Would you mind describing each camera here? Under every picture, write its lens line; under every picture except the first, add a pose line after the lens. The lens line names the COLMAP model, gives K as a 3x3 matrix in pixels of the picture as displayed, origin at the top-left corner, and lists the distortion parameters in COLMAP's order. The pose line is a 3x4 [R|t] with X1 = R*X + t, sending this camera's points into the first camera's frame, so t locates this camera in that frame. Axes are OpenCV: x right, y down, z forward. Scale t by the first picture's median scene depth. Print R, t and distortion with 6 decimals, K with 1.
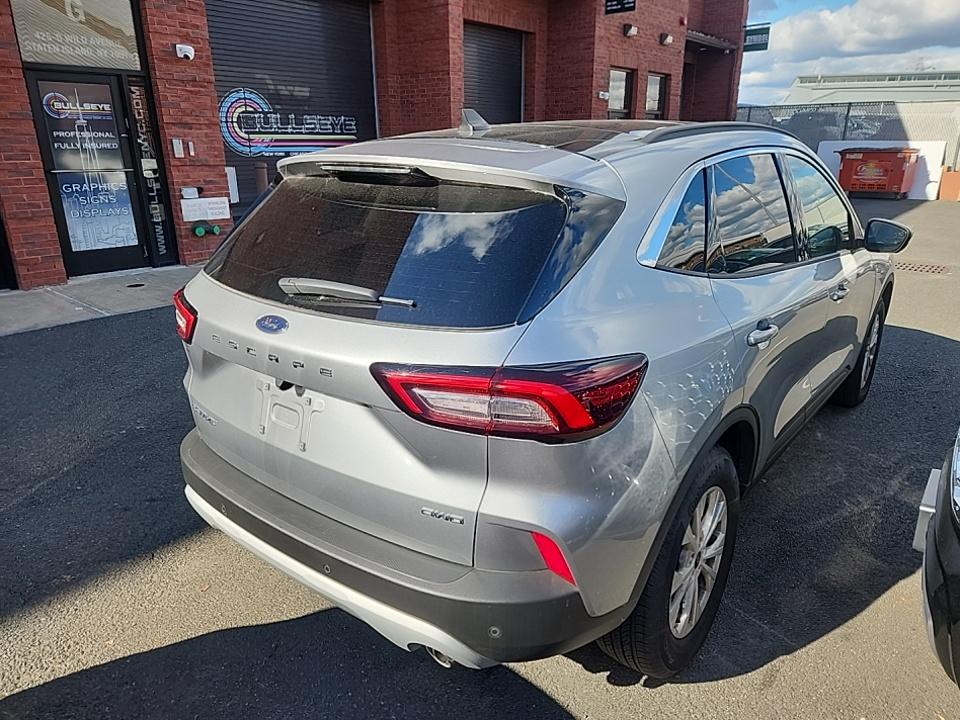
lens RADIAL K [[657.3, 0, 480.0], [0, 657.3, 360.0], [0, 0, 1]] dist [0.061405, -0.053119]
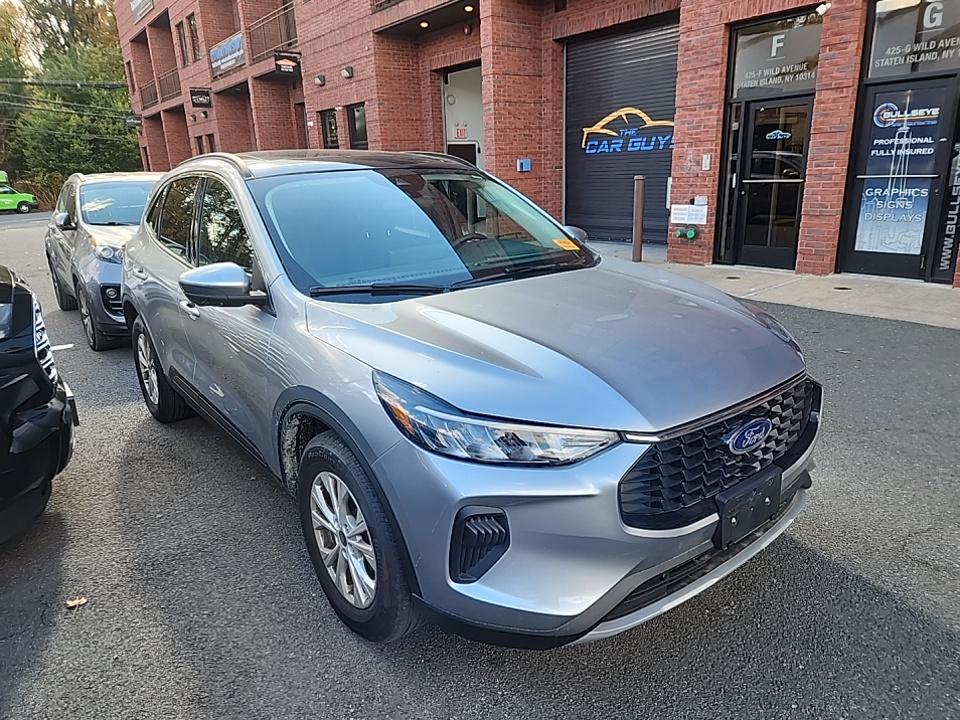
lens RADIAL K [[663.8, 0, 480.0], [0, 663.8, 360.0], [0, 0, 1]] dist [0.067145, -0.054675]
pose [[-0.225327, 0.278392, -0.933663, 0.611588], [-0.273569, 0.901675, 0.334876, -0.205145], [0.935087, 0.330878, -0.127012, 0.637334]]
